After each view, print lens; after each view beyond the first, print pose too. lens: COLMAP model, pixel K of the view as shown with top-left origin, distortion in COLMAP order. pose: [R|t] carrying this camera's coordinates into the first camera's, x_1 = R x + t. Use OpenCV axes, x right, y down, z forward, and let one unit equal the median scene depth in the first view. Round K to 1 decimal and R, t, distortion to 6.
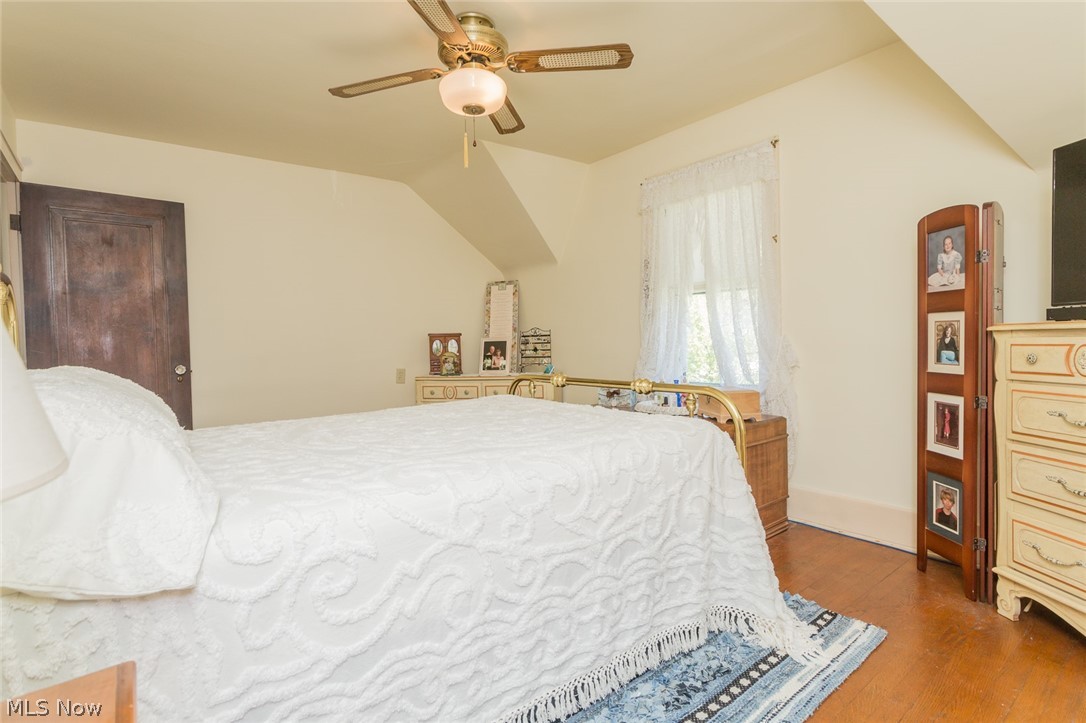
lens RADIAL K [[517.8, 0, 537.3], [0, 517.8, 360.0], [0, 0, 1]] dist [0.001766, -0.001886]
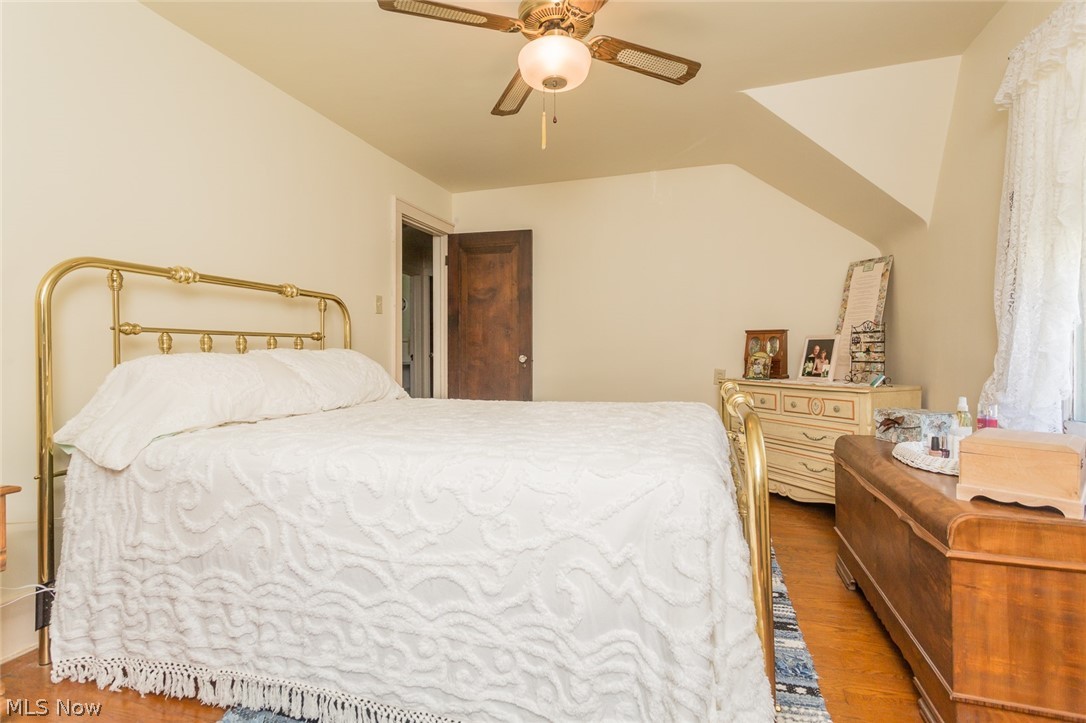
lens RADIAL K [[517.8, 0, 537.1], [0, 517.8, 354.9], [0, 0, 1]] dist [0.001766, -0.001886]
pose [[0.590401, 0.030545, -0.806532, 0.375238], [-0.040236, 0.999155, 0.008386, -0.003624], [0.806106, 0.027501, 0.591131, 0.266618]]
